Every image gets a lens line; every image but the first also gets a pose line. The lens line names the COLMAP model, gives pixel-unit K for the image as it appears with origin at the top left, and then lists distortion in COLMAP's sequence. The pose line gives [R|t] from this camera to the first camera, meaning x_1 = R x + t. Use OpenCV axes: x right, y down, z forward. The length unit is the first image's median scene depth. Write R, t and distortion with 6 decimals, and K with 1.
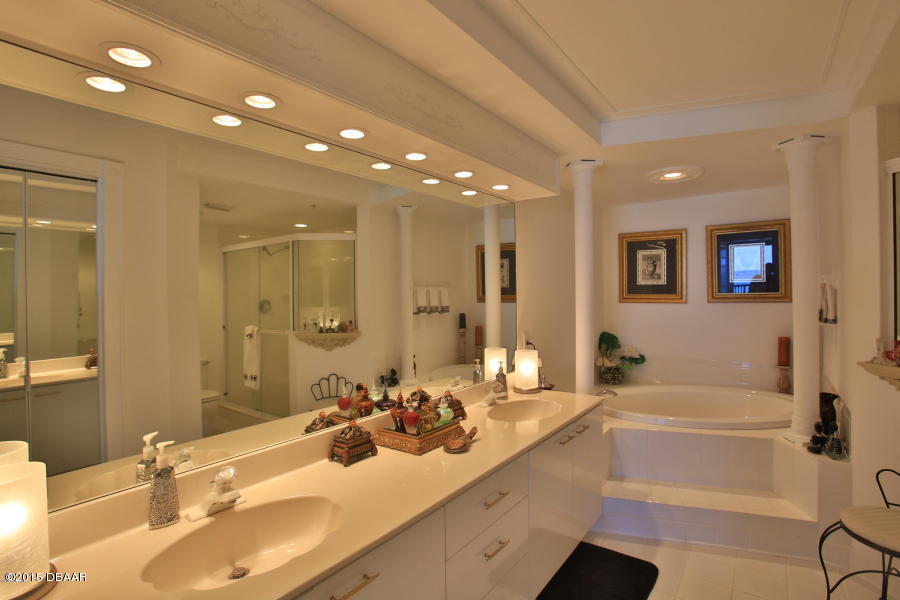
lens RADIAL K [[437.7, 0, 445.8], [0, 437.7, 297.2], [0, 0, 1]] dist [-0.080094, 0.031267]
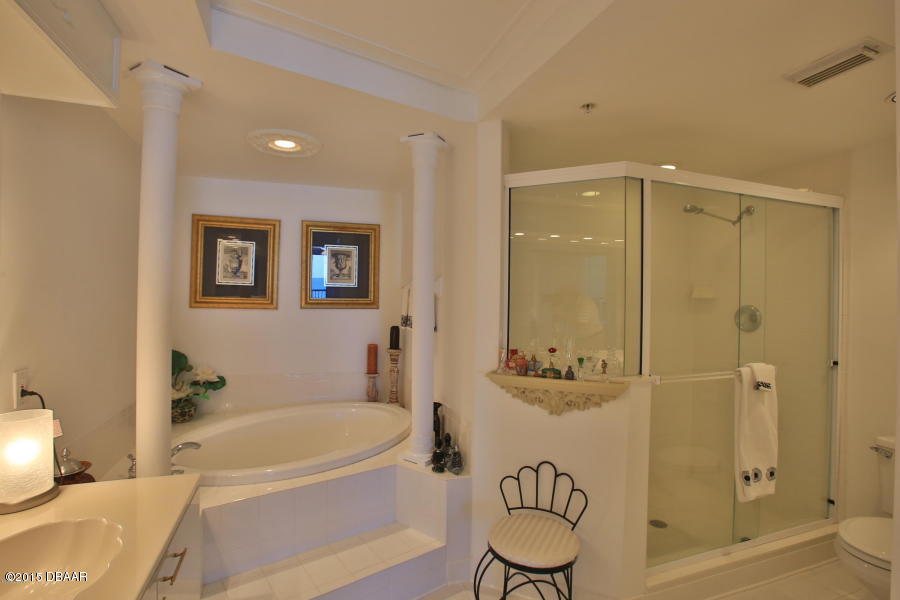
lens RADIAL K [[437.7, 0, 445.8], [0, 437.7, 297.2], [0, 0, 1]] dist [-0.080094, 0.031267]
pose [[0.554553, 0.022313, 0.831849, 0.044515], [-0.018181, 0.999727, -0.014695, -0.002925], [-0.831950, -0.006975, 0.554807, 0.267149]]
